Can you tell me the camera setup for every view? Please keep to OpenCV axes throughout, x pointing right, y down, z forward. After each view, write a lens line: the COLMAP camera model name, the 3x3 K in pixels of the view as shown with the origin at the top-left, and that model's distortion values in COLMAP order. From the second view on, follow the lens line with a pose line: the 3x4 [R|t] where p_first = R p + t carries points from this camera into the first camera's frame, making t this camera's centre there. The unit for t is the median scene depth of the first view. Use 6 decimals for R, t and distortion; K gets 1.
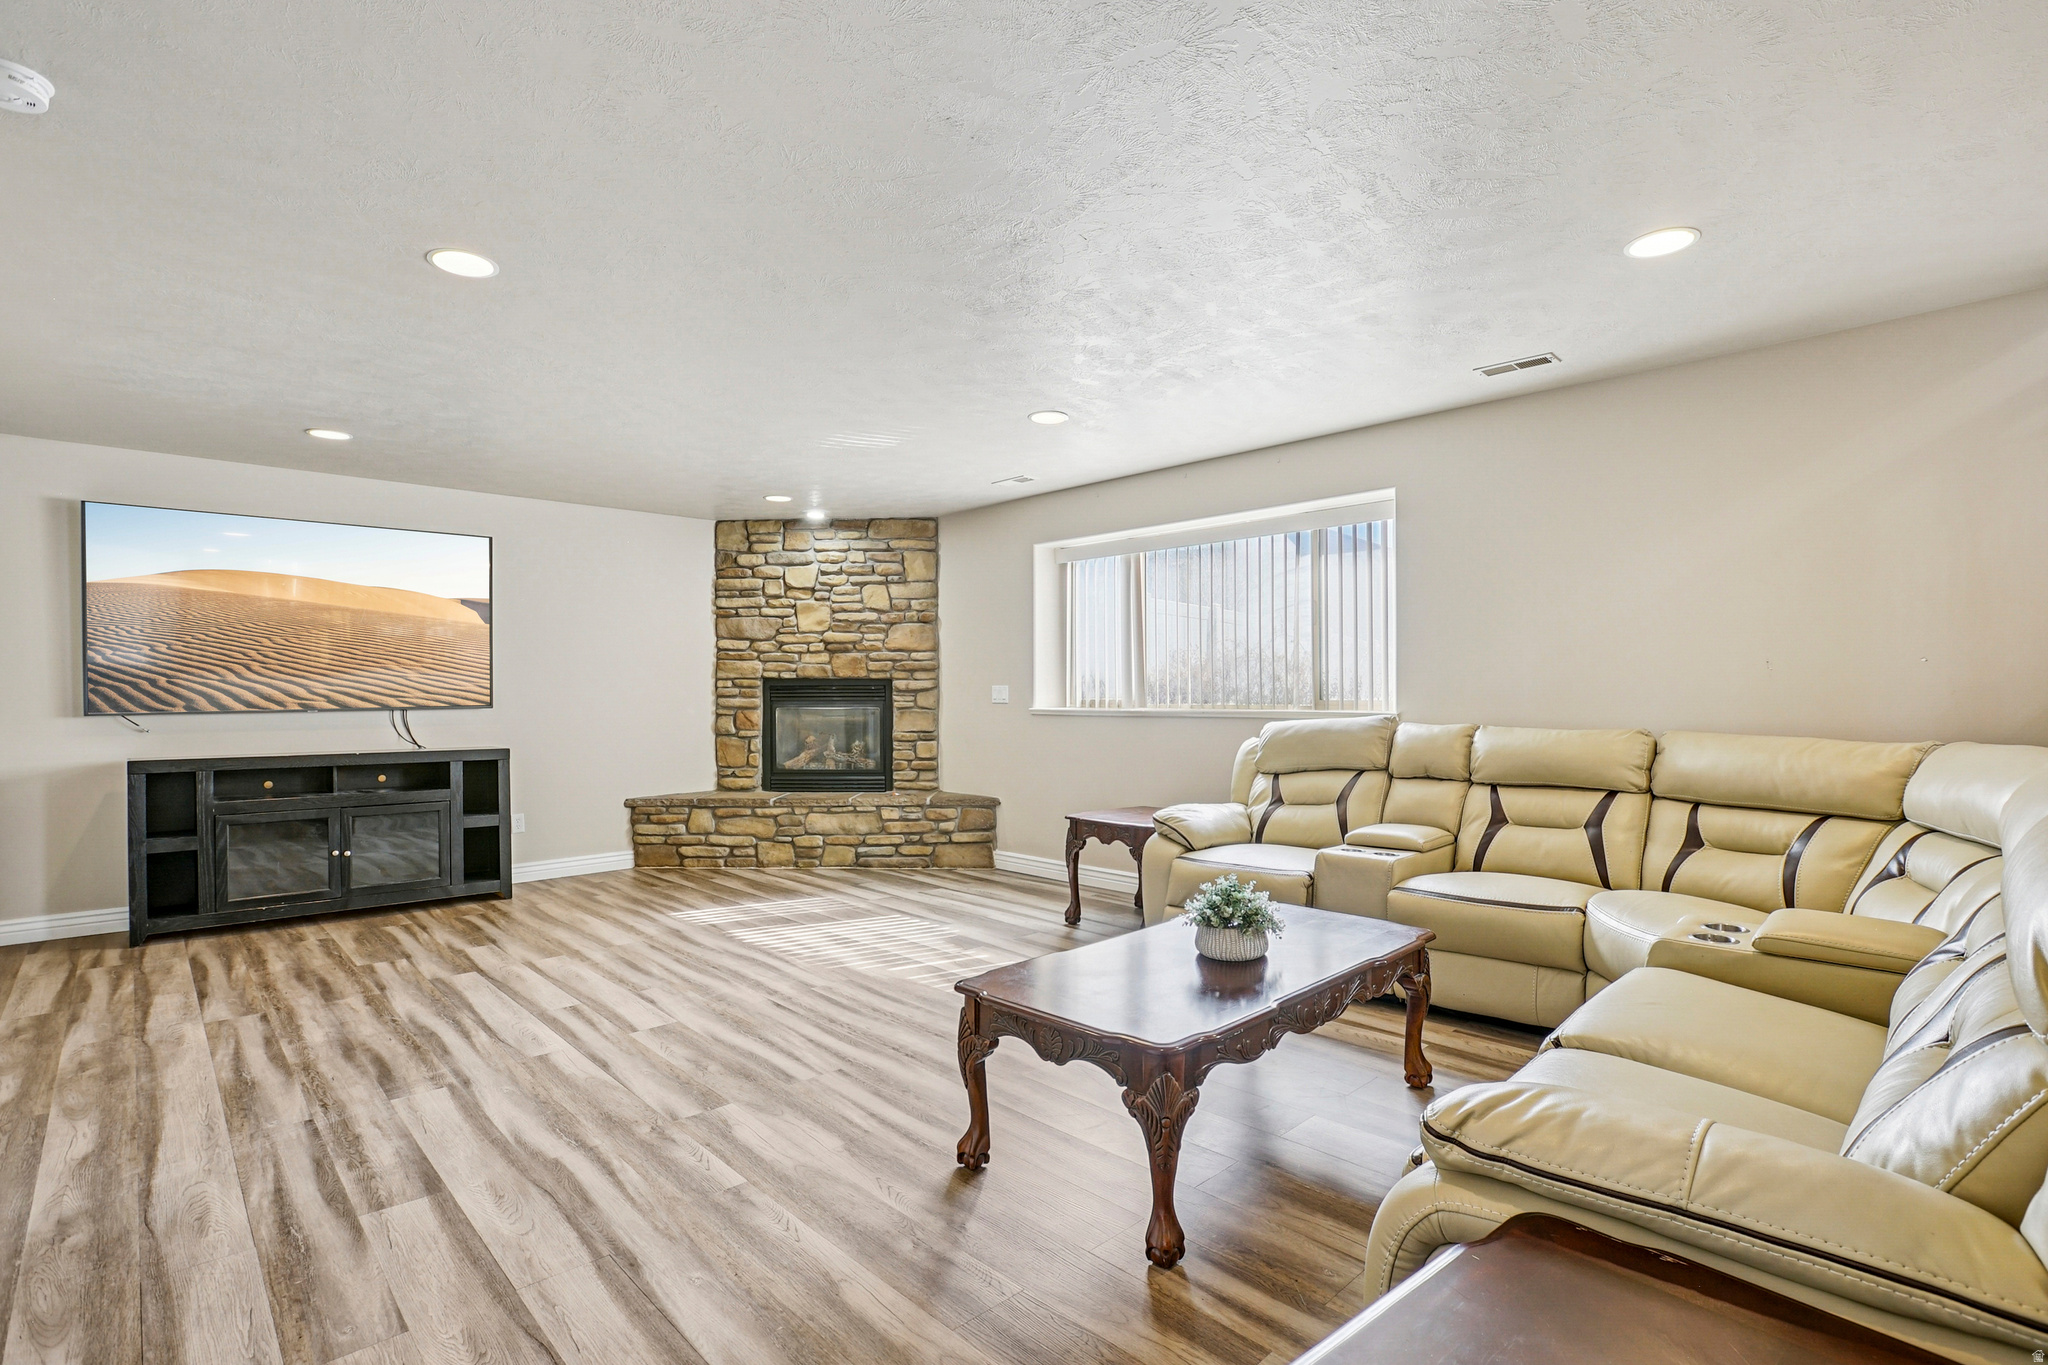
lens RADIAL K [[983.2, 0, 1056.9], [0, 983.2, 748.1], [0, 0, 1]] dist [-0.029068, 0.009594]
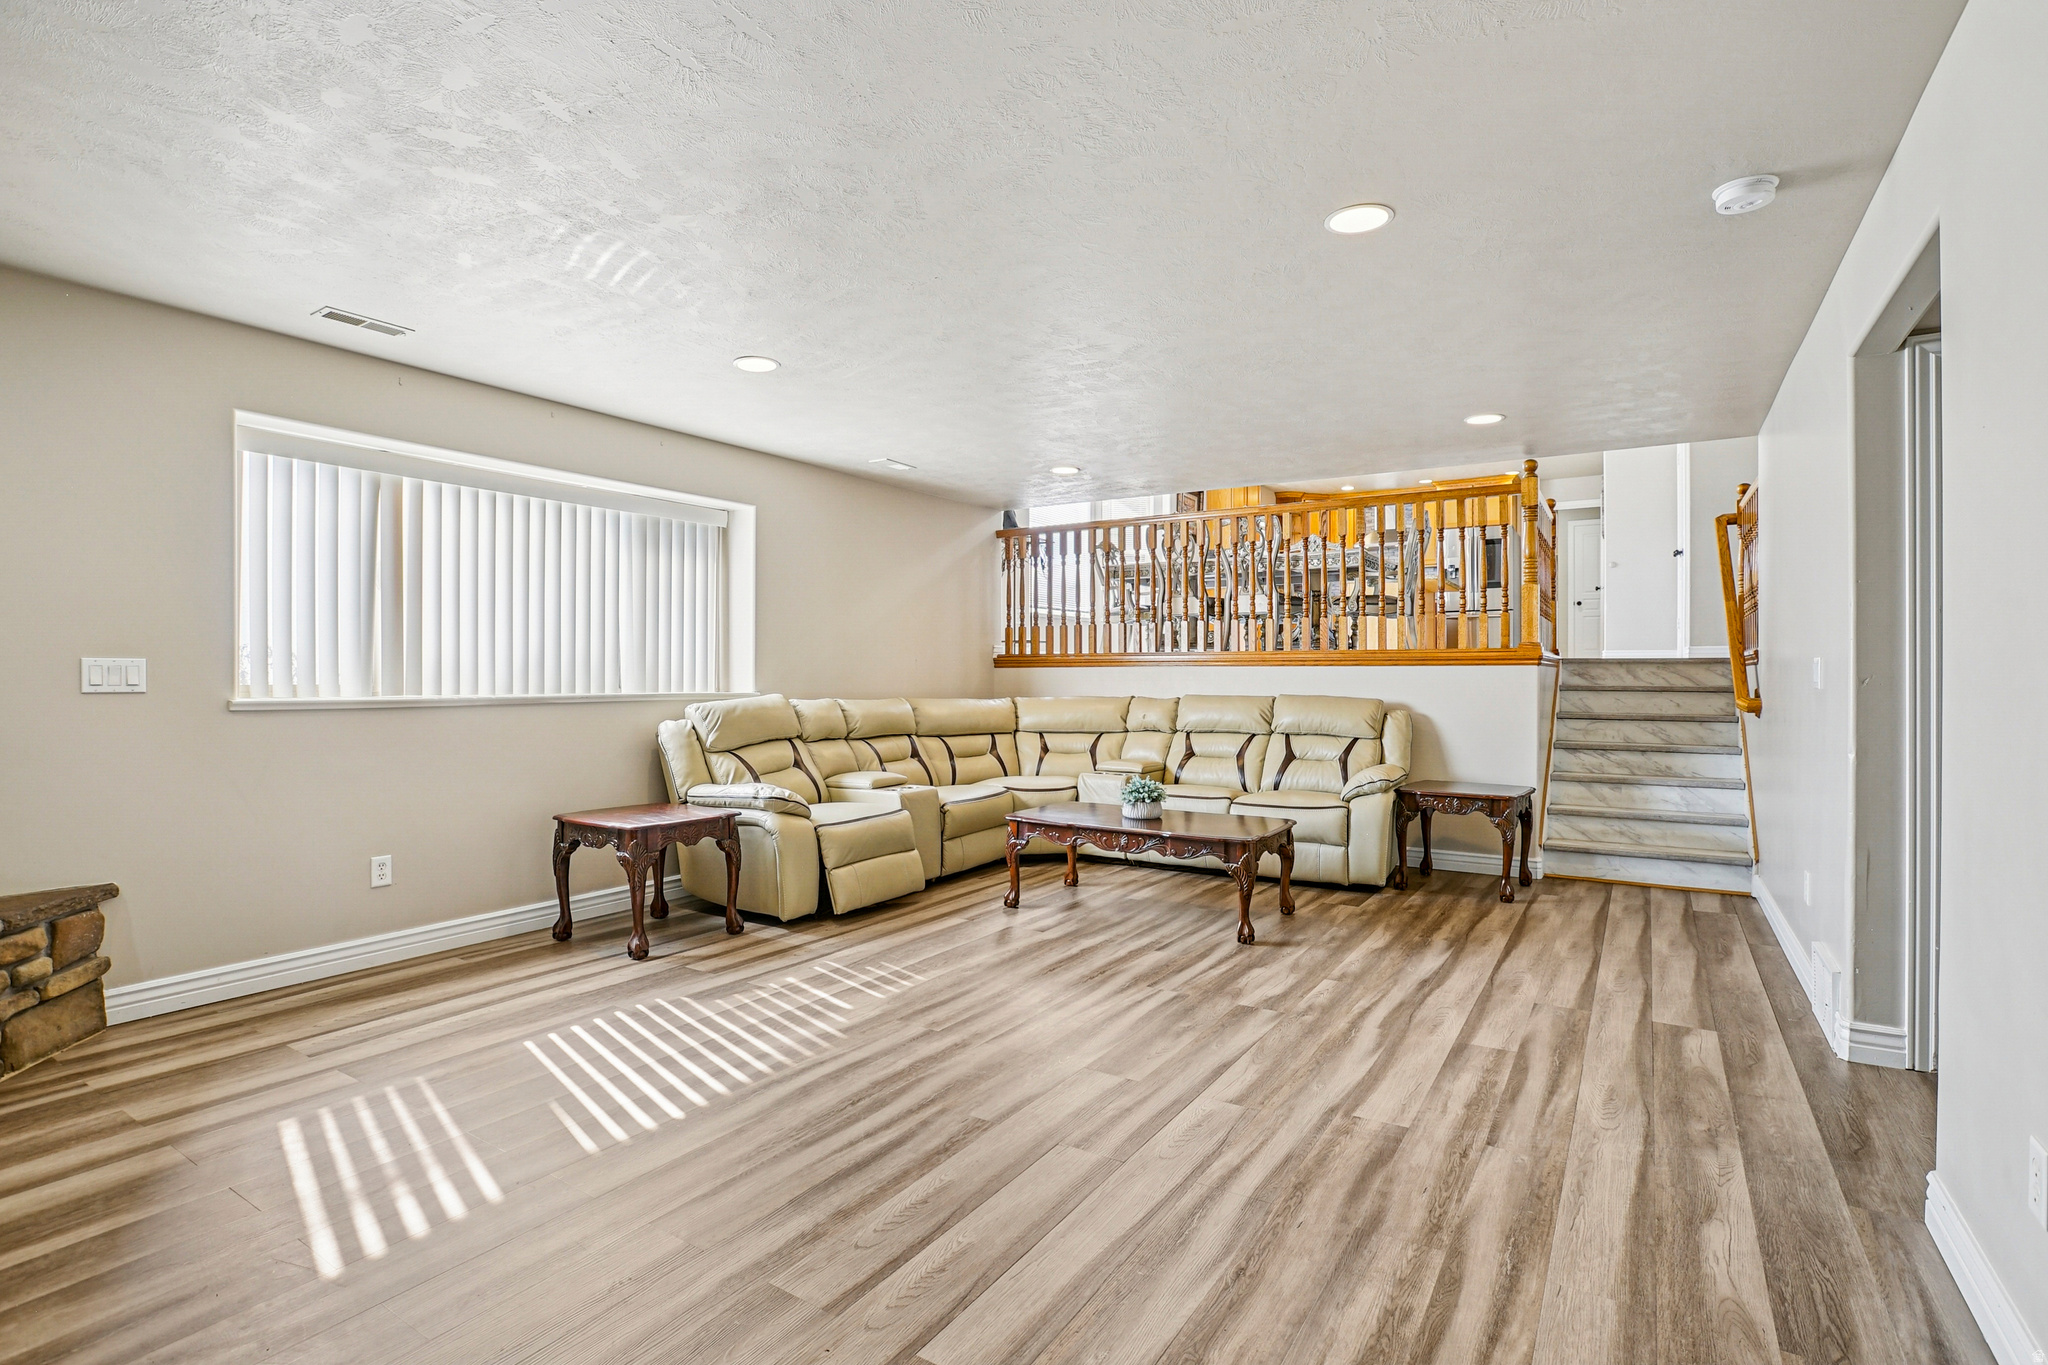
lens RADIAL K [[959.4, 0, 1033.5], [0, 959.4, 678.5], [0, 0, 1]] dist [-0.069720, 0.027841]
pose [[-0.226292, 0.001924, 0.974058, -1.343845], [0.055679, 0.998389, 0.010964, -0.068315], [-0.972467, 0.056716, -0.226035, 1.398725]]
